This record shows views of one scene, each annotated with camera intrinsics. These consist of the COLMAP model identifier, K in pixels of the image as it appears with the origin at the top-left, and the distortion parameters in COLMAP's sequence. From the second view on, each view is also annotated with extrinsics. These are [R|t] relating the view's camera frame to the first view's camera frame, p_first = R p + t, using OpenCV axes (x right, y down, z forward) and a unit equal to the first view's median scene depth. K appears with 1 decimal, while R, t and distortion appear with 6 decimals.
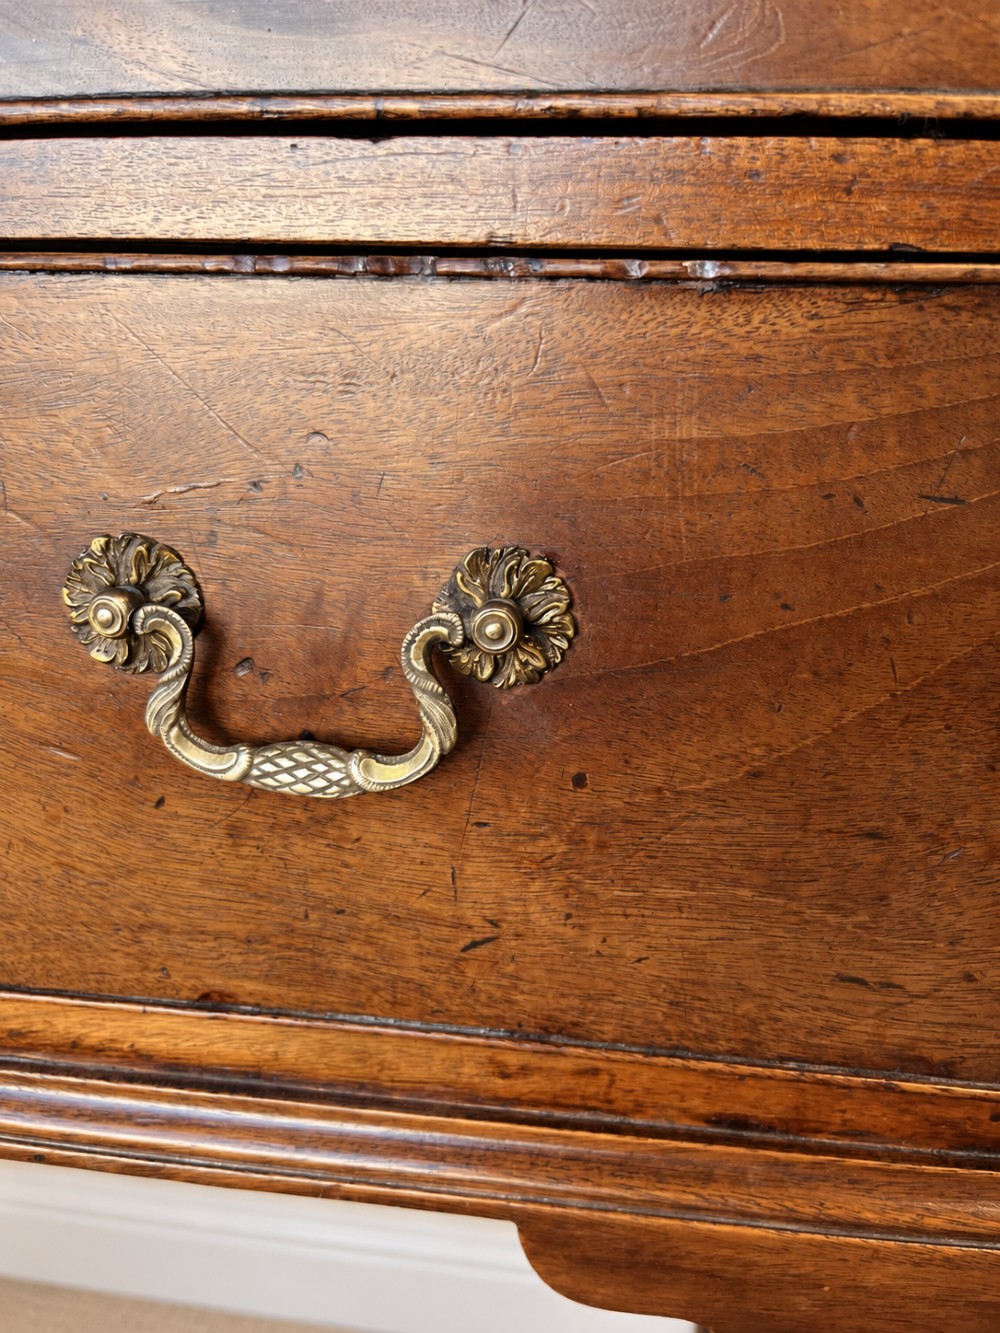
lens RADIAL K [[1043.7, 0, 492.5], [0, 1043.7, 667.2], [0, 0, 1]] dist [0.024854, -0.051090]
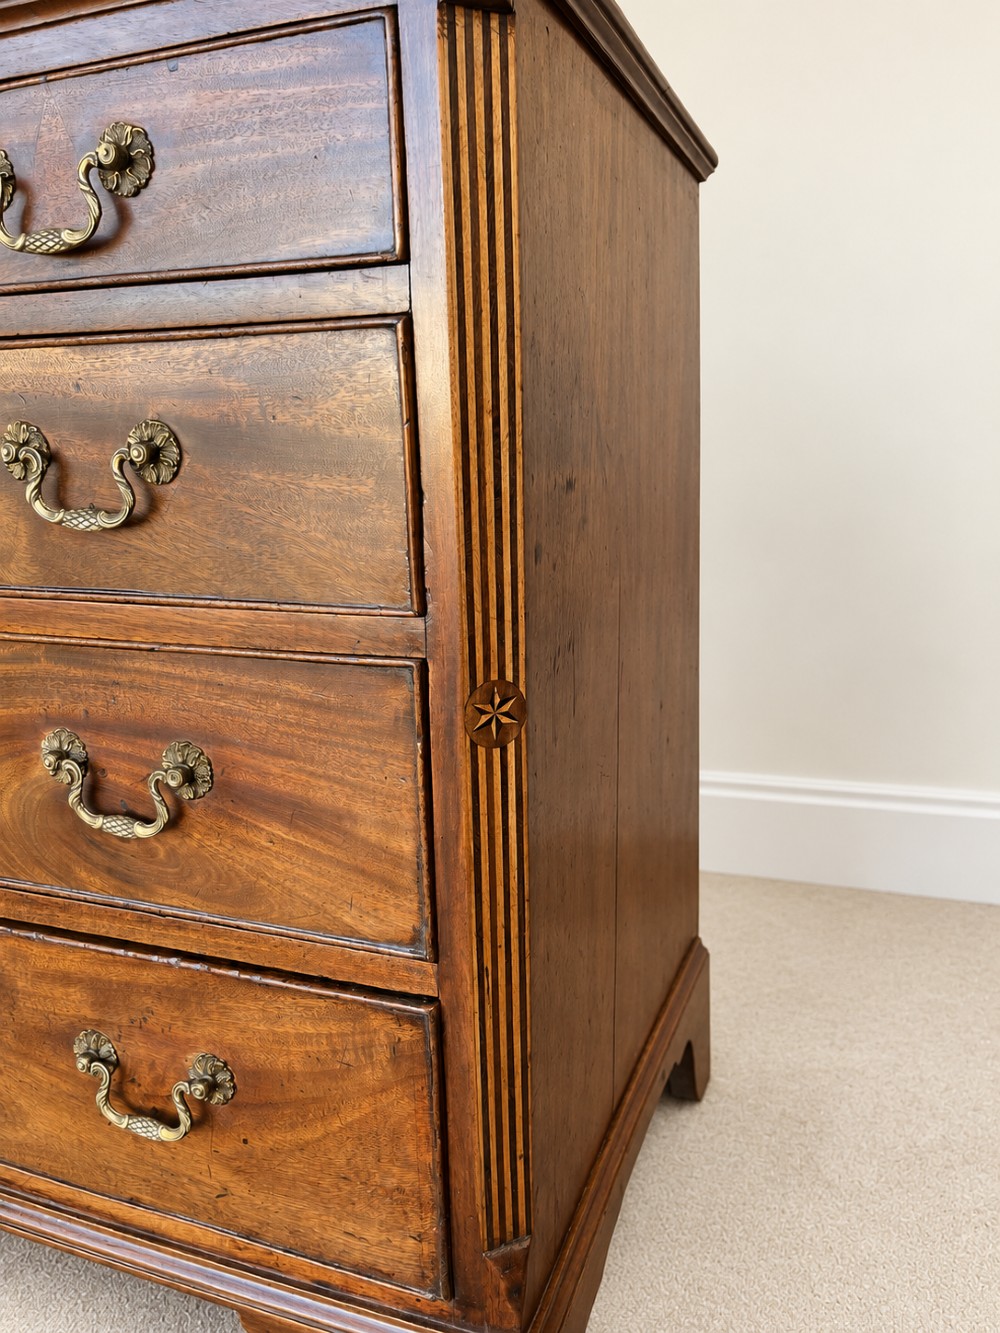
lens RADIAL K [[1043.7, 0, 501.7], [0, 1043.7, 670.3], [0, 0, 1]] dist [0.024854, -0.051090]
pose [[0.970952, 0.012914, -0.238927, 1.320964], [-0.024539, 0.998652, -0.045744, -0.963372], [0.238014, 0.050279, 0.969959, -1.431085]]
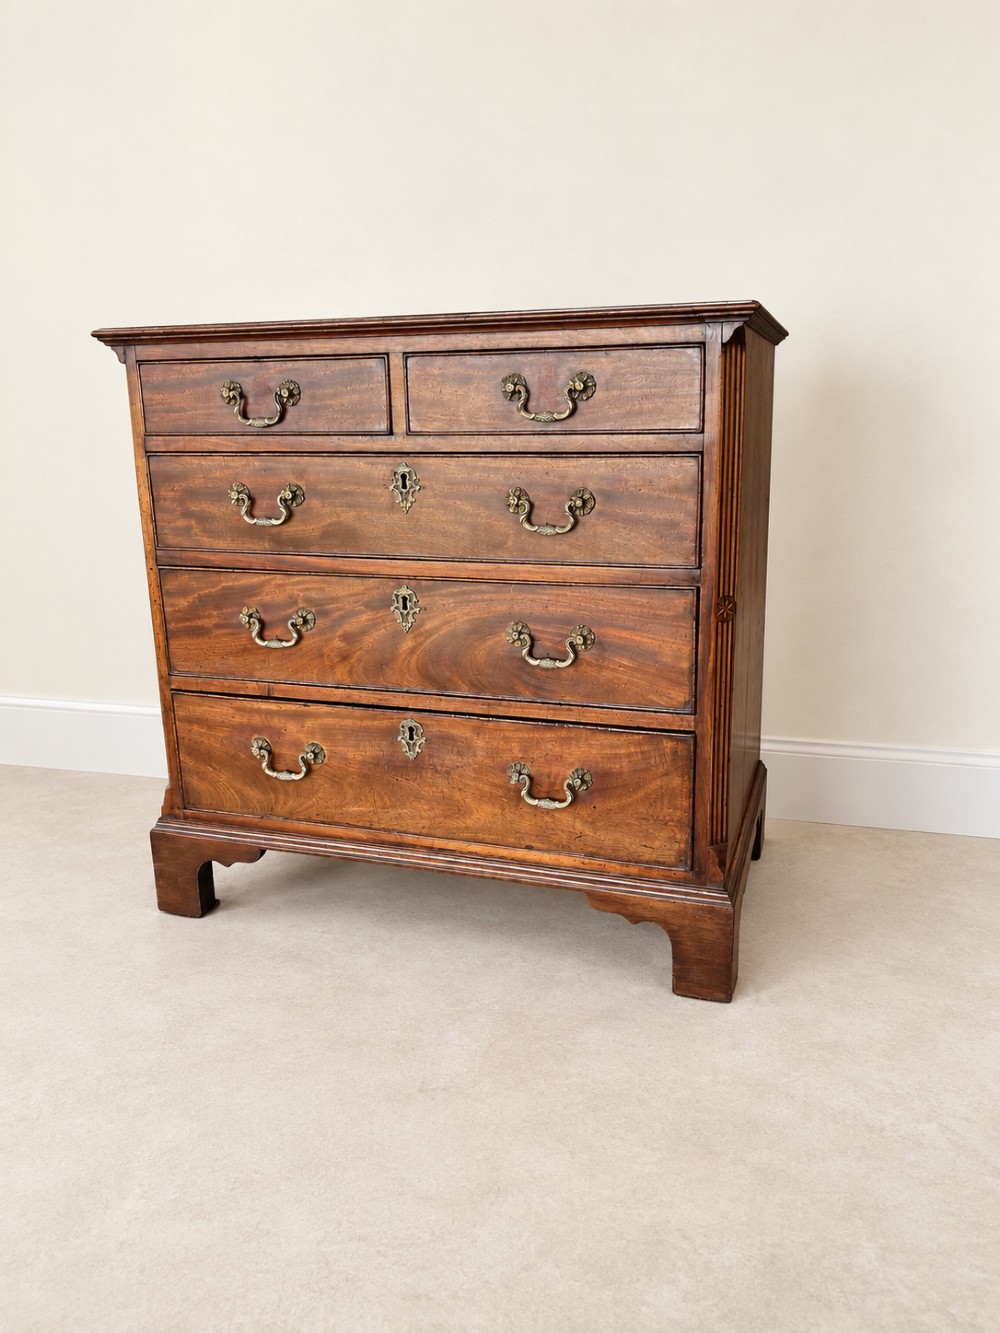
lens RADIAL K [[1043.7, 0, 496.9], [0, 1043.7, 666.0], [0, 0, 1]] dist [0.024854, -0.051090]
pose [[0.975799, 0.009082, -0.218481, 0.819305], [-0.016481, 0.999350, -0.032067, -0.483637], [0.218048, 0.034892, 0.975314, -4.813482]]
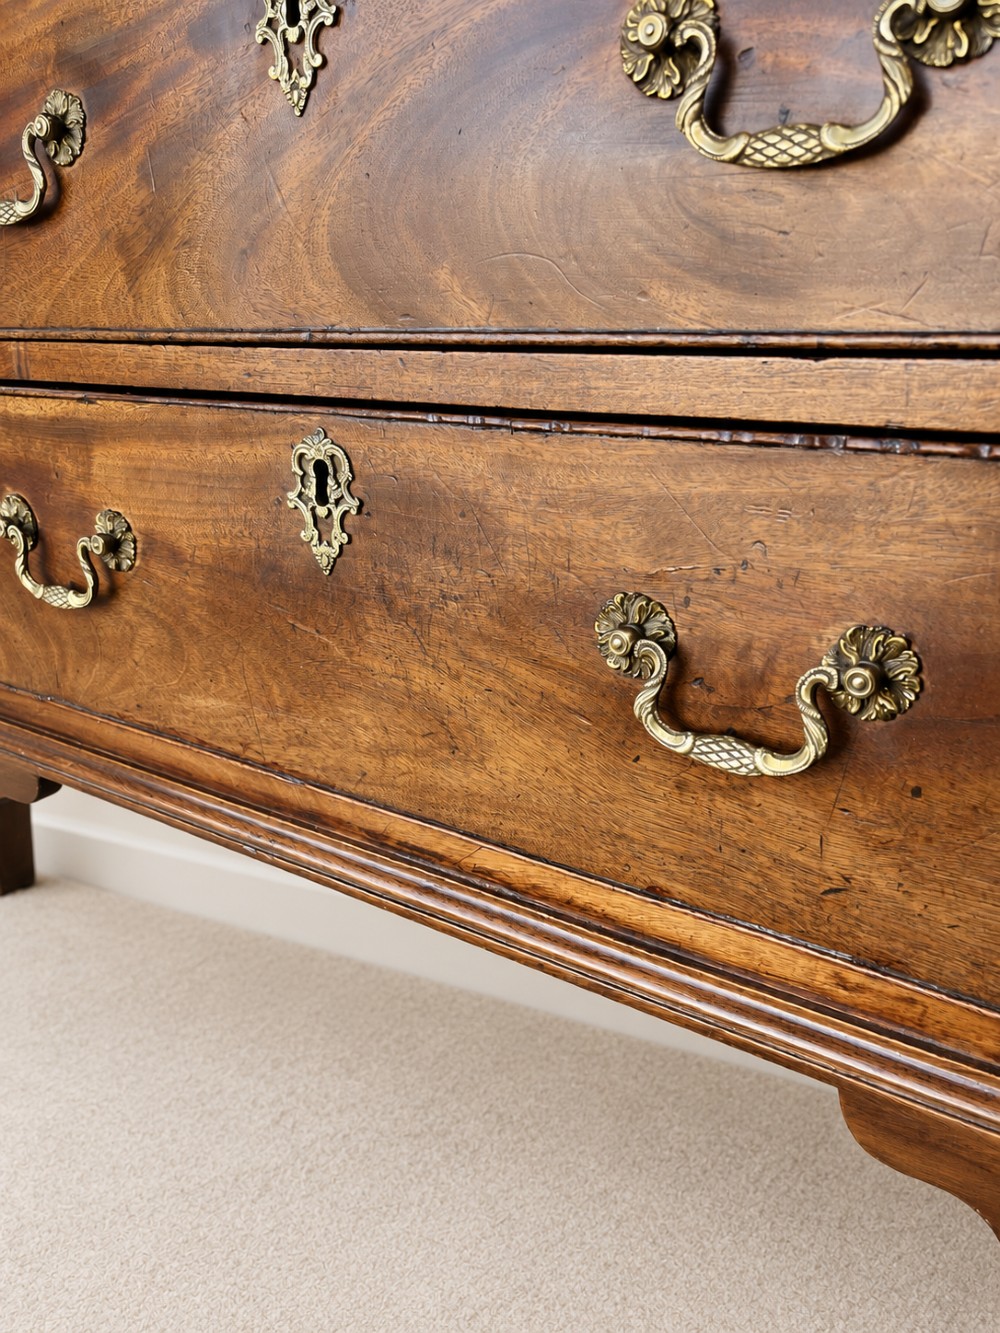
lens RADIAL K [[1043.7, 0, 501.1], [0, 1043.7, 676.3], [0, 0, 1]] dist [0.024854, -0.051090]
pose [[0.889671, 0.124858, -0.439198, 0.190651], [-0.105830, 0.992080, 0.067659, -0.086220], [0.444168, -0.013714, 0.895839, -0.541857]]
